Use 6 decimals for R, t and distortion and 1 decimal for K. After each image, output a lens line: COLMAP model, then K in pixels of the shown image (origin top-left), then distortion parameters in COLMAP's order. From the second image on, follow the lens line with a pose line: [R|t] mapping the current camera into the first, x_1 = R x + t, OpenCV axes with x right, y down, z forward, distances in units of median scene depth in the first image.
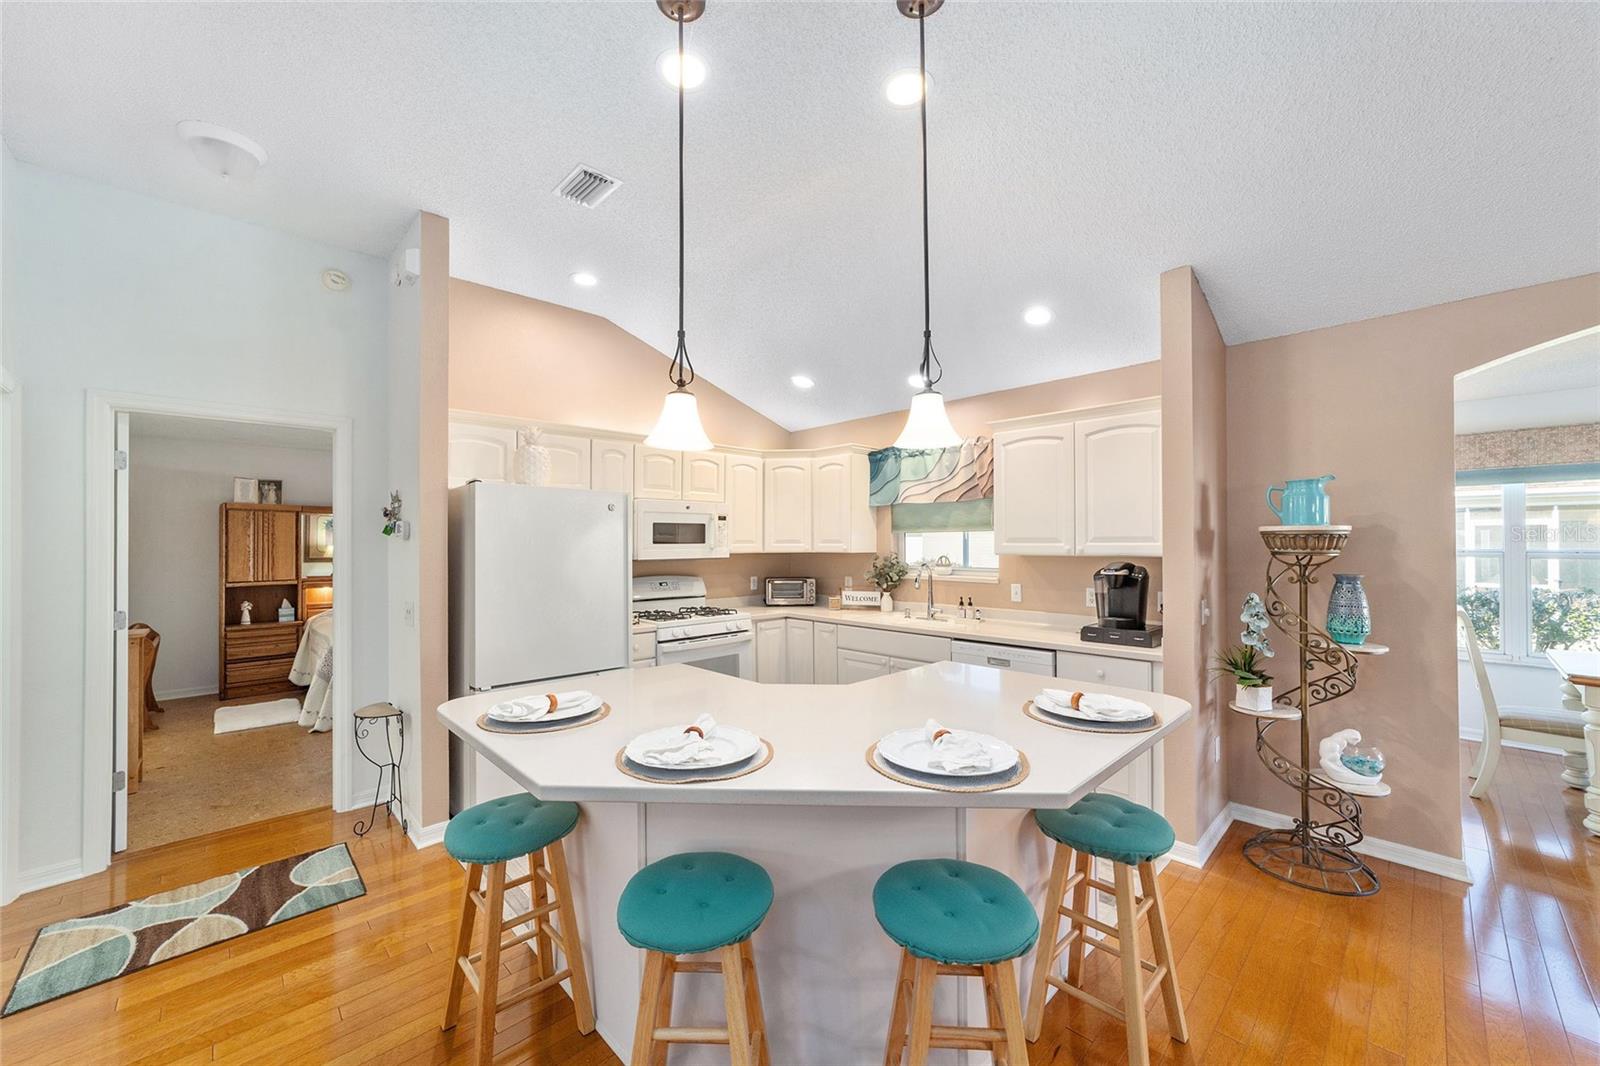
lens RADIAL K [[614.1, 0, 796.2], [0, 614.1, 537.4], [0, 0, 1]] dist [-0.014980, 0.007804]
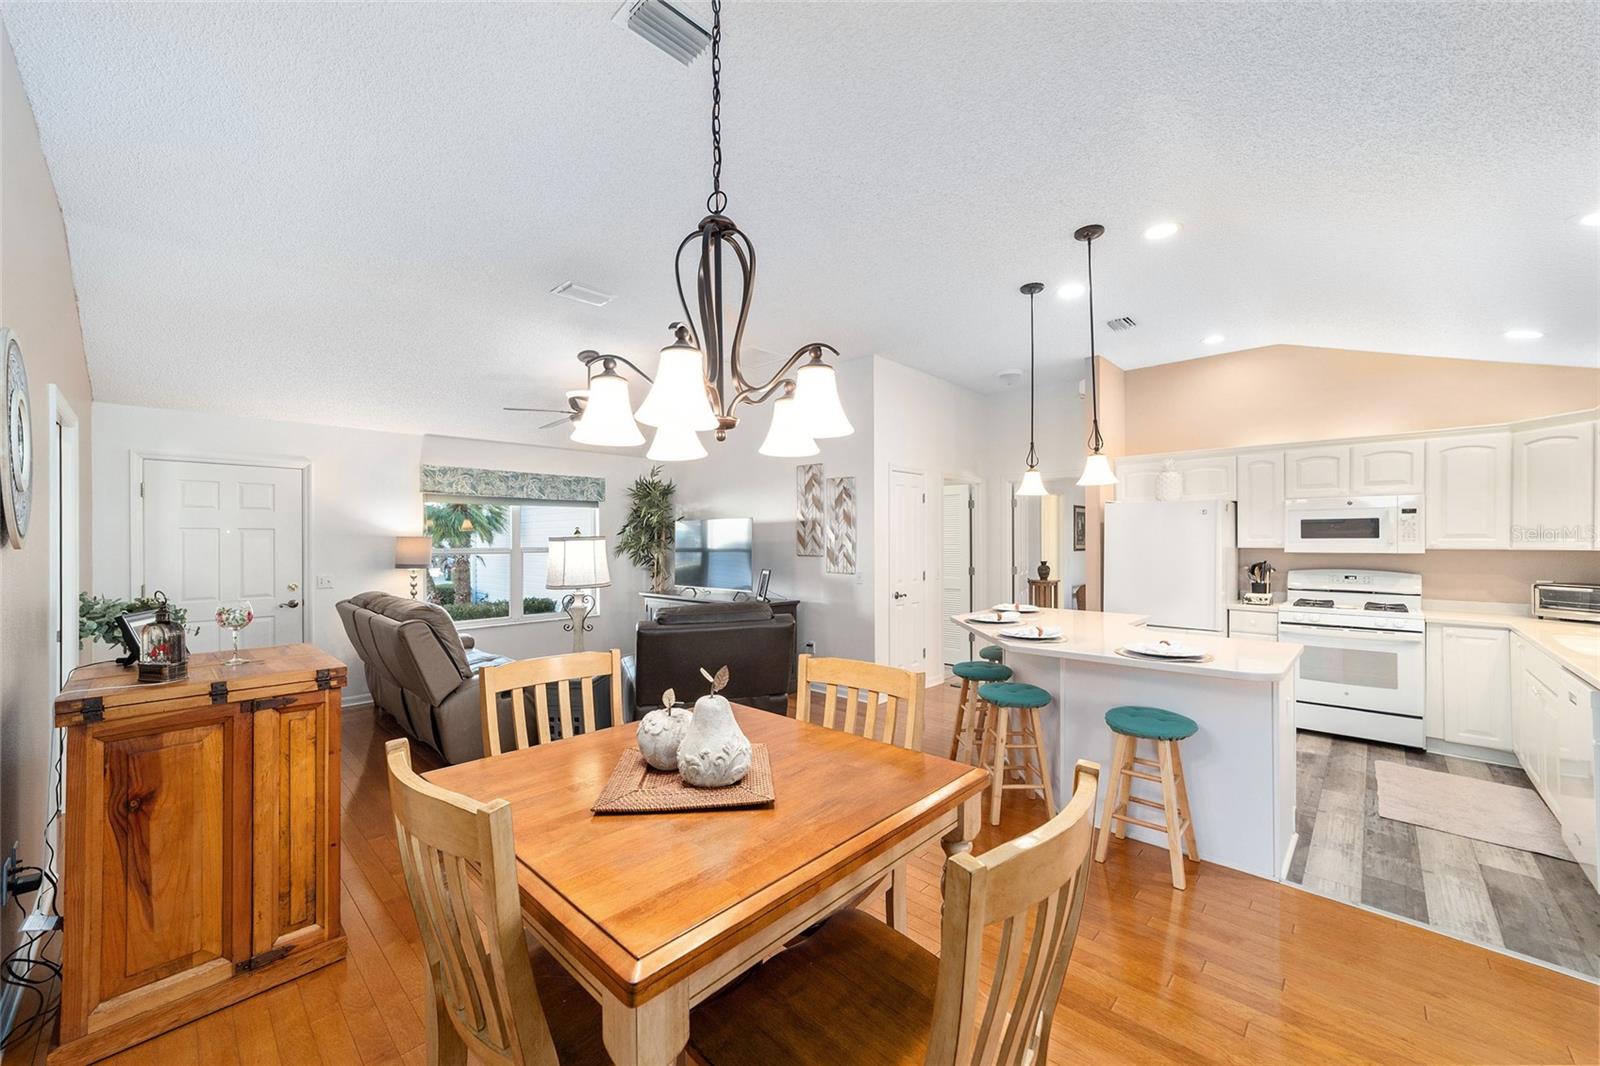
lens RADIAL K [[614.1, 0, 788.7], [0, 614.1, 538.5], [0, 0, 1]] dist [-0.014980, 0.007804]
pose [[0.036411, 0.001418, -0.999336, 1.182127], [0.012688, 0.999918, 0.001881, -0.004949], [0.999256, -0.012748, 0.036390, 0.028026]]
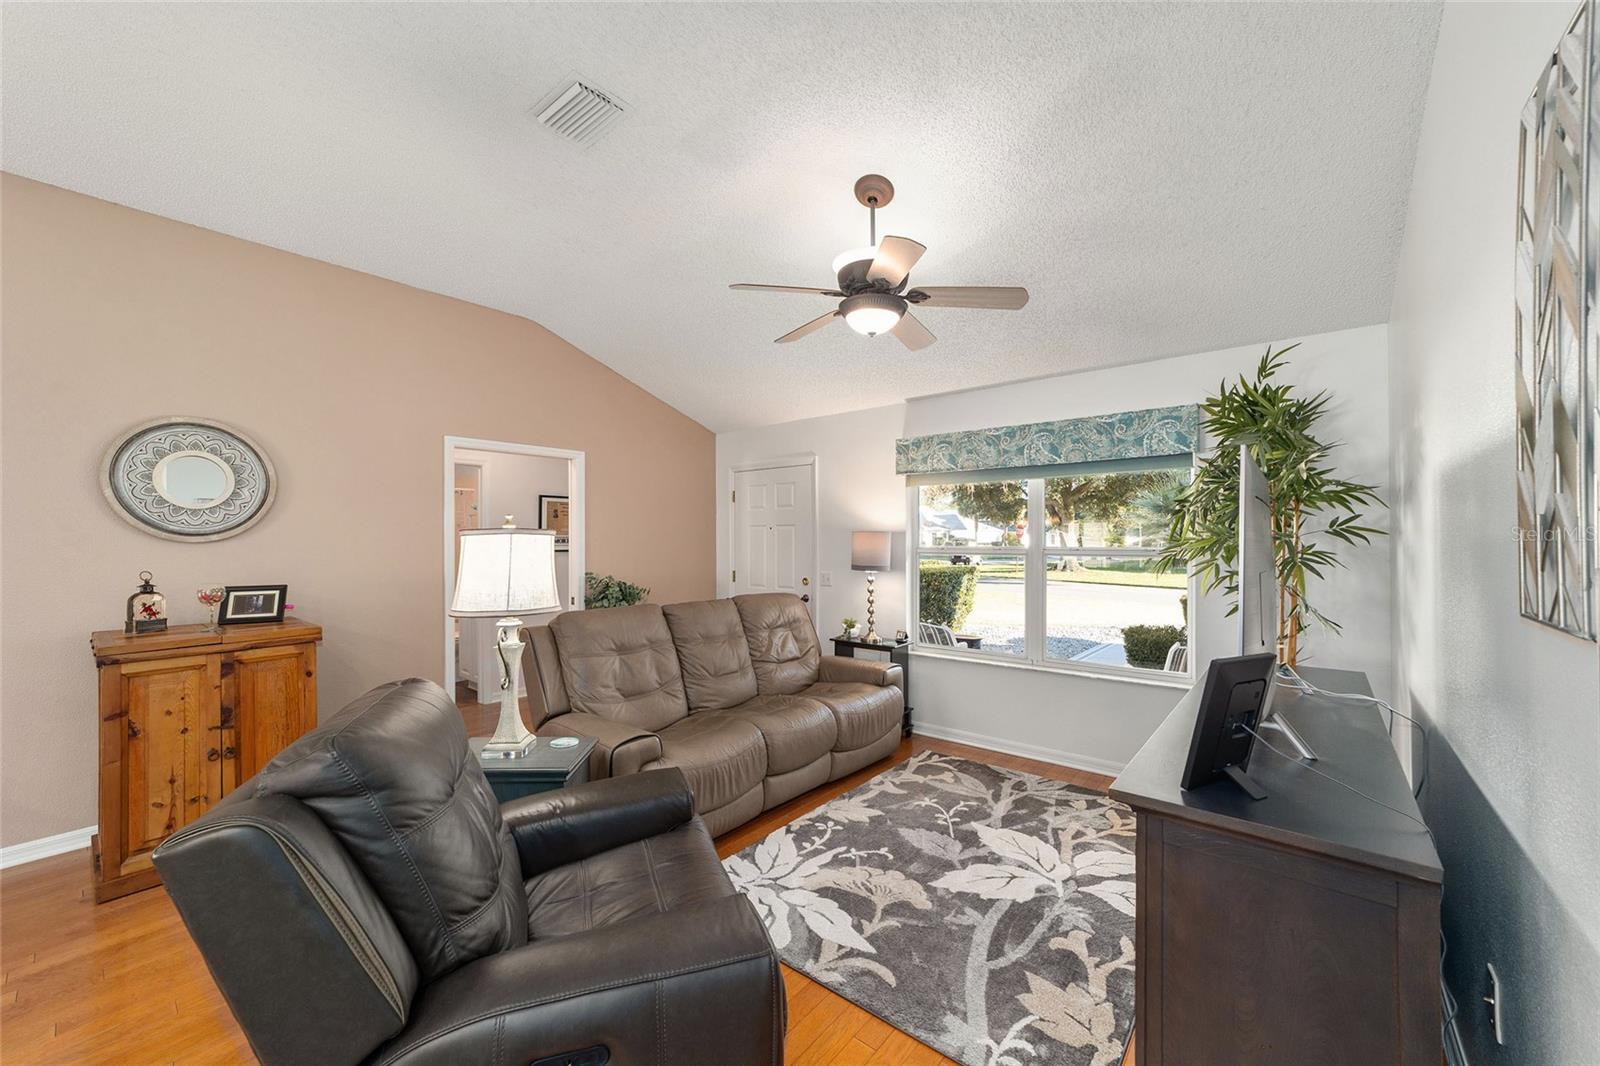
lens RADIAL K [[614.1, 0, 793.4], [0, 614.1, 535.2], [0, 0, 1]] dist [-0.014980, 0.007804]
pose [[-0.994376, 0.006196, -0.105725, -0.359106], [0.007708, 0.999874, -0.013892, 0.008396], [0.105625, -0.014629, -0.994298, 0.436345]]
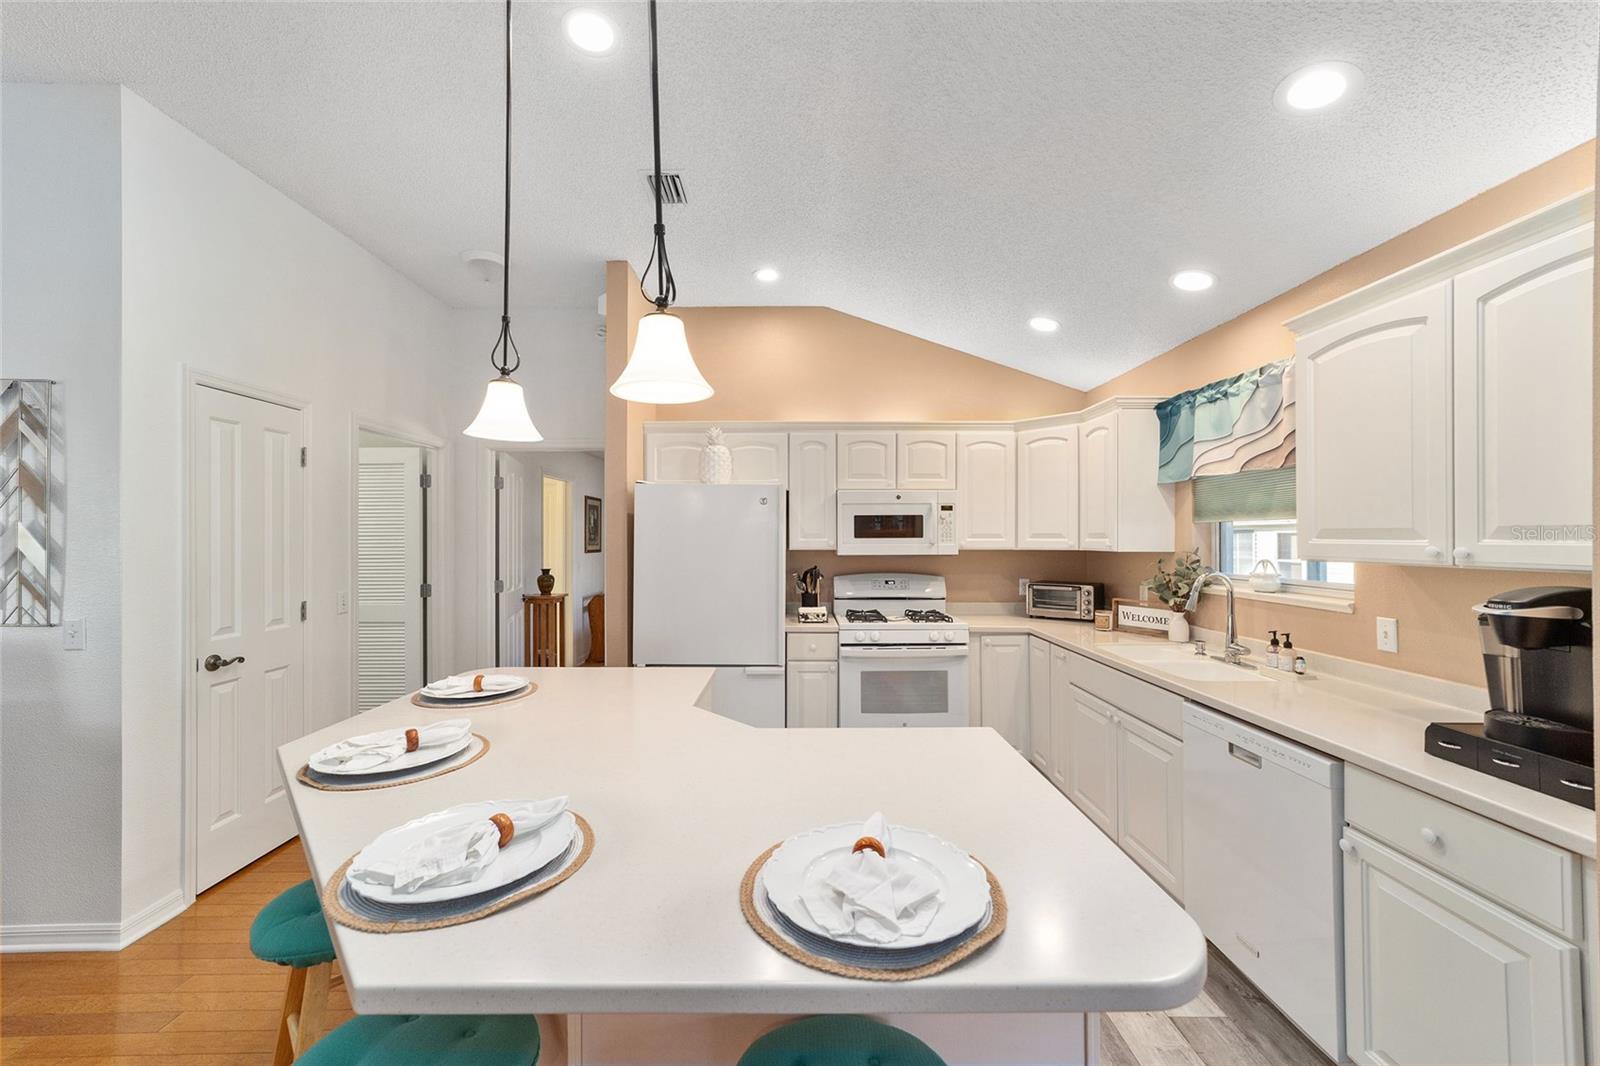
lens RADIAL K [[614.1, 0, 797.0], [0, 614.1, 533.9], [0, 0, 1]] dist [-0.014980, 0.007804]
pose [[0.724382, -0.001383, -0.689397, 0.476335], [0.005581, 0.999977, 0.003858, -0.000188], [0.689376, -0.006642, 0.724374, 0.374317]]
